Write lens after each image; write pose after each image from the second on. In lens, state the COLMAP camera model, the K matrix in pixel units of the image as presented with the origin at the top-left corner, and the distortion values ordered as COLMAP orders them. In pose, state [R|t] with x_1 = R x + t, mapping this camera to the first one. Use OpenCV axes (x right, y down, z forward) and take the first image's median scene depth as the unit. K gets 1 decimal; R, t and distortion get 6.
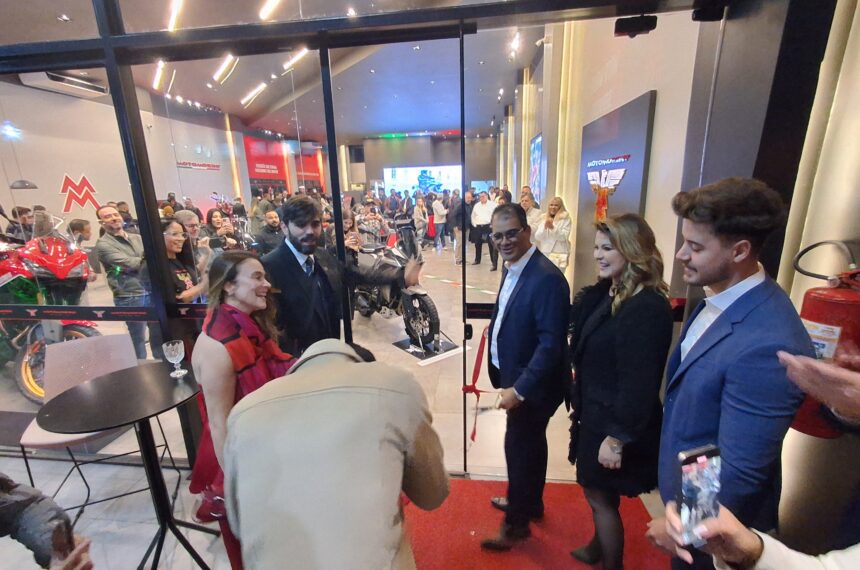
lens RADIAL K [[393.4, 0, 428.2], [0, 393.4, 288.7], [0, 0, 1]] dist [0.008367, -0.000509]
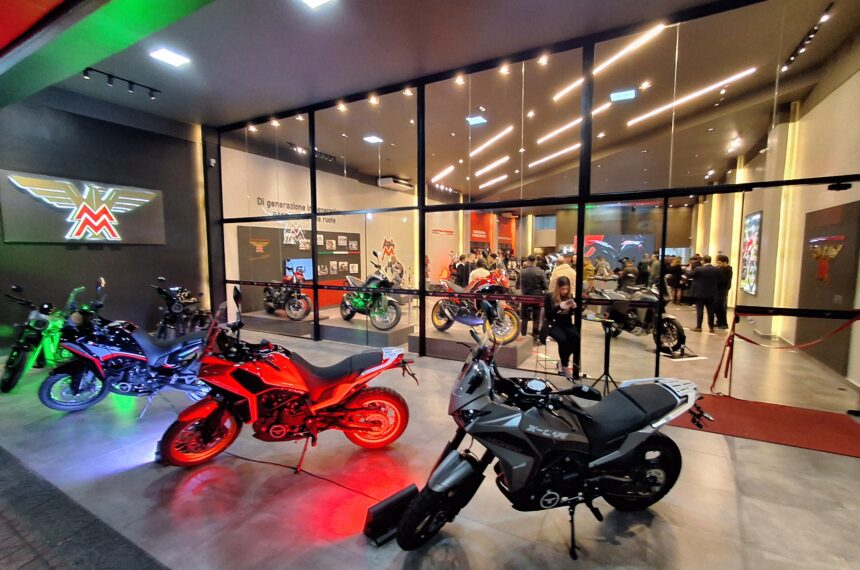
lens RADIAL K [[393.4, 0, 428.2], [0, 393.4, 288.7], [0, 0, 1]] dist [0.008367, -0.000509]
pose [[0.925202, 0.067196, -0.373478, -0.143200], [-0.123796, 0.983799, -0.129671, 0.094404], [0.358714, 0.166207, 0.918531, -0.342929]]
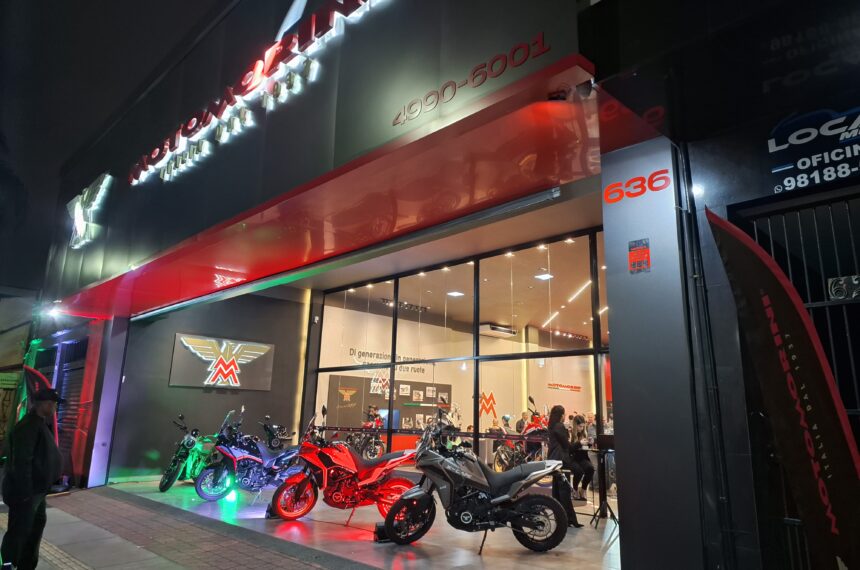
lens RADIAL K [[575.1, 0, 430.0], [0, 575.1, 285.0], [0, 0, 1]] dist [0.100769, -0.000372]
pose [[0.785301, -0.087114, -0.612955, 0.200608], [-0.205577, 0.897186, -0.390890, 0.200167], [0.583987, 0.432976, 0.686652, -0.631635]]
